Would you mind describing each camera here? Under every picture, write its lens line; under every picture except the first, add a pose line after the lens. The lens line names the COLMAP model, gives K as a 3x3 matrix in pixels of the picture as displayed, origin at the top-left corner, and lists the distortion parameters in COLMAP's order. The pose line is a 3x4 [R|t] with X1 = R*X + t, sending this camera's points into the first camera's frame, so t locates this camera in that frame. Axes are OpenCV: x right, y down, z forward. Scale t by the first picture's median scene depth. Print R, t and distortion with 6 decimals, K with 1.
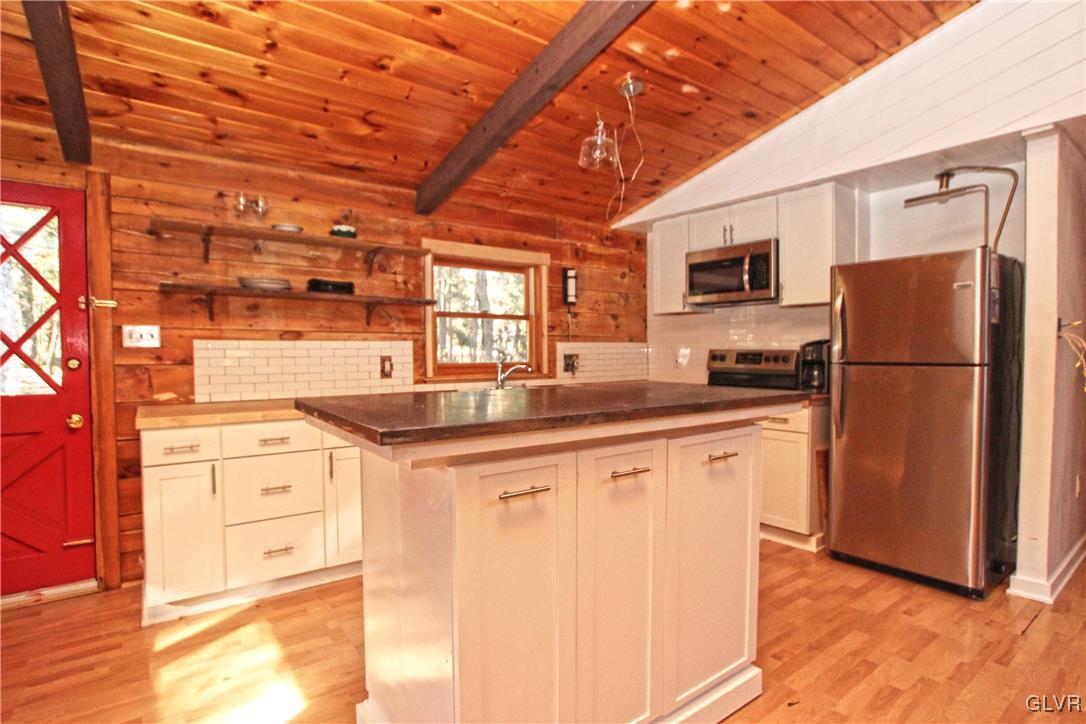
lens RADIAL K [[546.1, 0, 533.7], [0, 546.1, 368.0], [0, 0, 1]] dist [-0.054385, 0.016310]
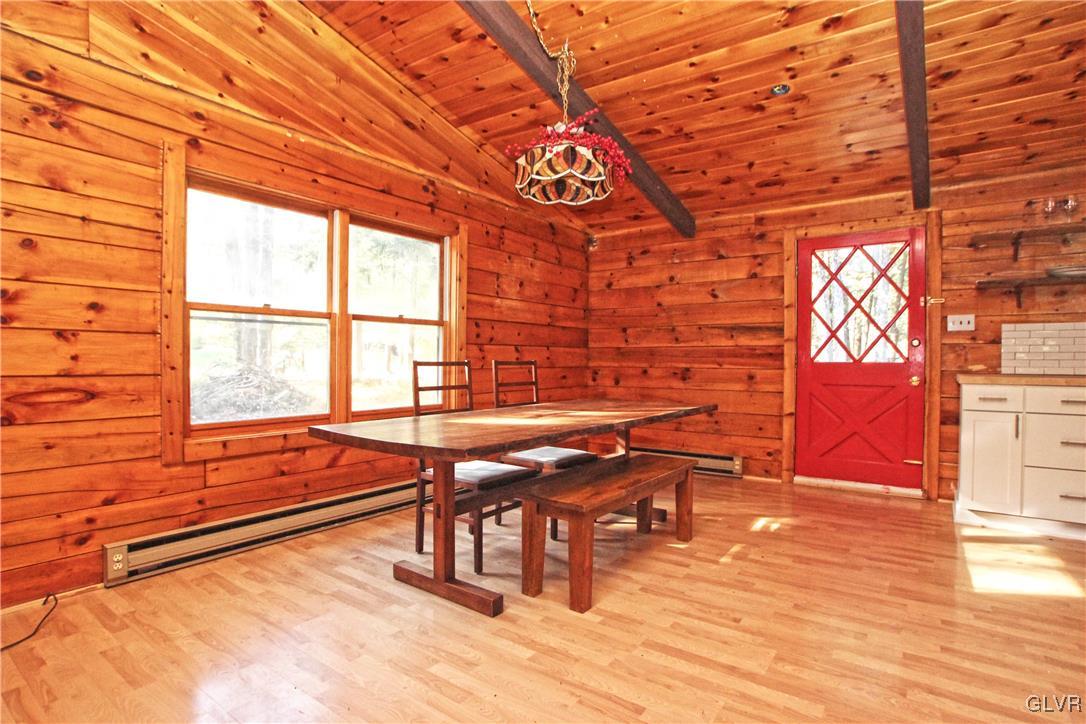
lens RADIAL K [[546.1, 0, 559.9], [0, 546.1, 370.1], [0, 0, 1]] dist [-0.054385, 0.016310]
pose [[0.320710, 0.019379, -0.946979, 0.199166], [-0.035738, 0.999326, 0.008347, 0.076954], [0.946503, 0.031166, 0.321186, -0.358530]]
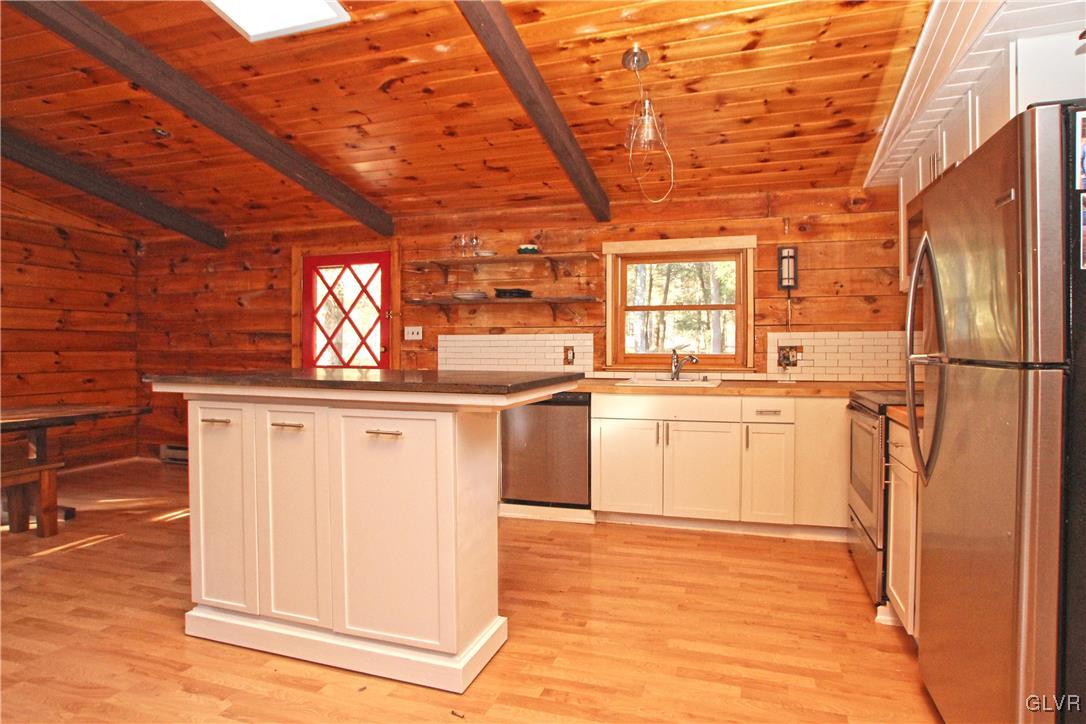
lens RADIAL K [[546.1, 0, 587.3], [0, 546.1, 351.7], [0, 0, 1]] dist [-0.054385, 0.016310]
pose [[0.628696, 0.006242, -0.777626, 0.804849], [-0.026404, 0.999563, -0.013324, 0.005190], [0.777203, 0.028909, 0.628586, 0.325588]]
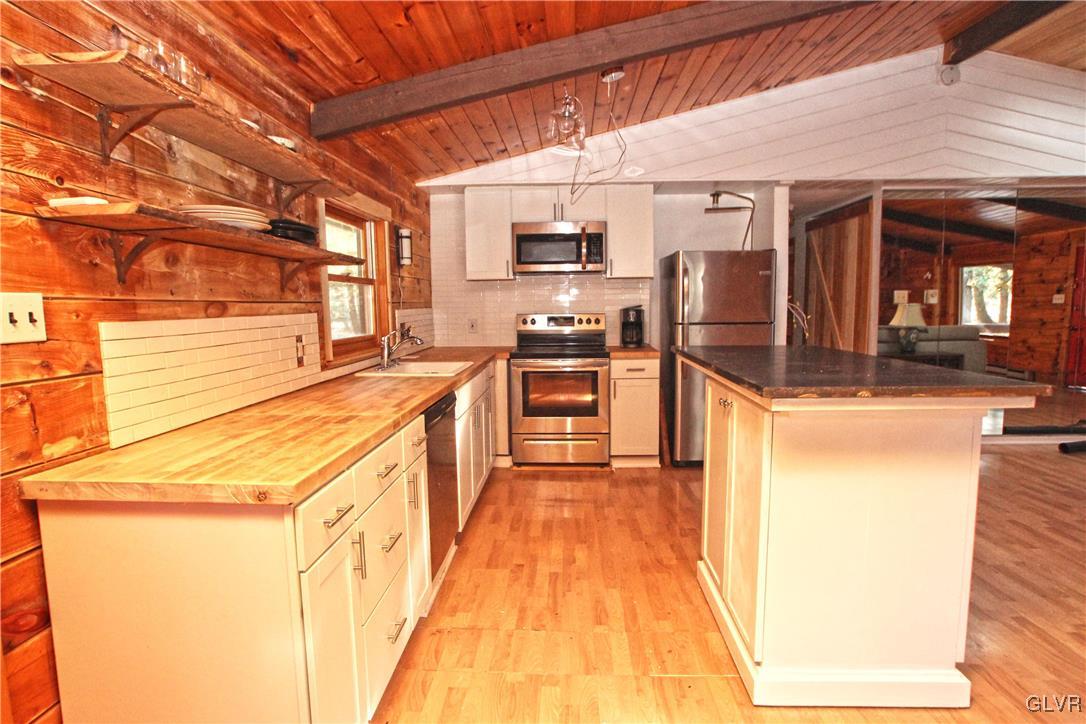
lens RADIAL K [[546.1, 0, 553.9], [0, 546.1, 363.2], [0, 0, 1]] dist [-0.054385, 0.016310]
pose [[0.643688, -0.088732, 0.760126, -0.694874], [0.037649, 0.995724, 0.084352, -0.038441], [-0.764361, -0.025678, 0.644277, 0.349004]]
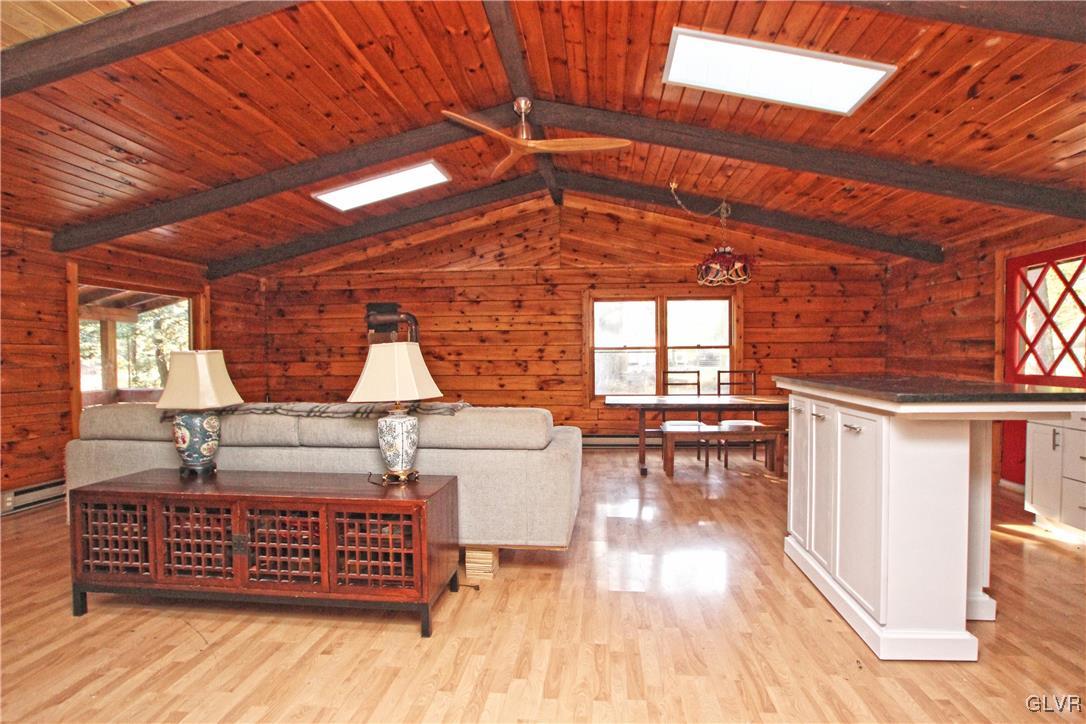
lens RADIAL K [[595.4, 0, 564.4], [0, 595.4, 362.4], [0, 0, 1]] dist [-0.000913, -0.000516]
pose [[-0.645558, 0.016730, -0.763528, 1.116246], [-0.017188, 0.999189, 0.036426, -0.024104], [0.763518, 0.036639, -0.644746, 0.794940]]
